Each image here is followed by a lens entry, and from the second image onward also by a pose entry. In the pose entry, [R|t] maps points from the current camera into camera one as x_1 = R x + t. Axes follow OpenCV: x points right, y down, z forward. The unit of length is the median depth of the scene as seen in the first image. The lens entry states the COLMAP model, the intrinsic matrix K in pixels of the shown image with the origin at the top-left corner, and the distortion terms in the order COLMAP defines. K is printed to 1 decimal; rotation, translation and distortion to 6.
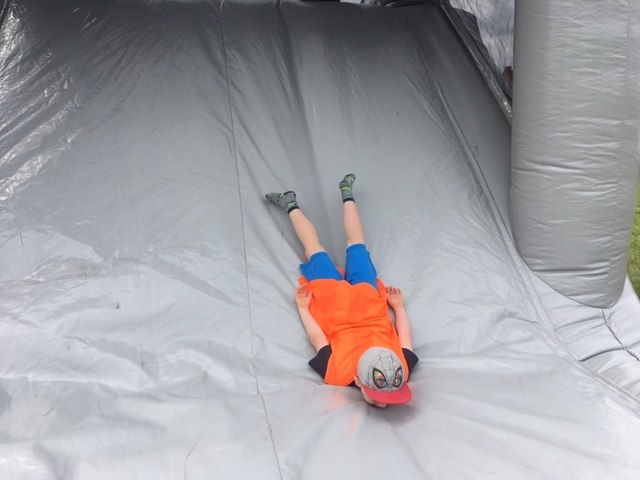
lens RADIAL K [[554.0, 0, 318.9], [0, 554.0, 241.2], [0, 0, 1]] dist [0.109876, -0.004412]
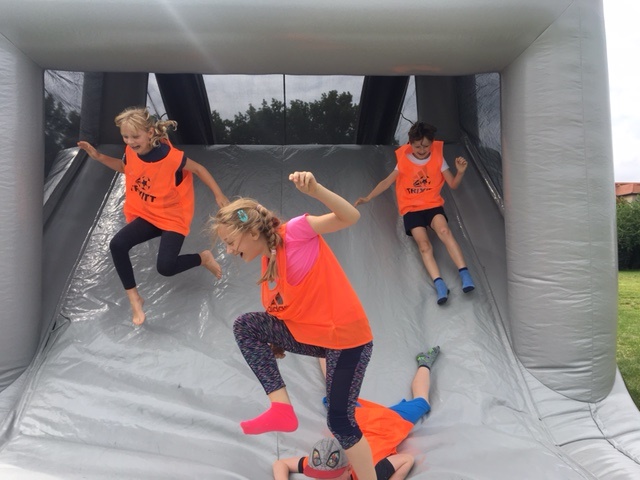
lens RADIAL K [[554.0, 0, 318.9], [0, 554.0, 241.2], [0, 0, 1]] dist [0.109876, -0.004412]
pose [[0.988922, -0.022167, -0.146770, 0.136282], [-0.007130, 0.980551, -0.196134, 0.028894], [0.148263, 0.195008, 0.969531, -0.260701]]
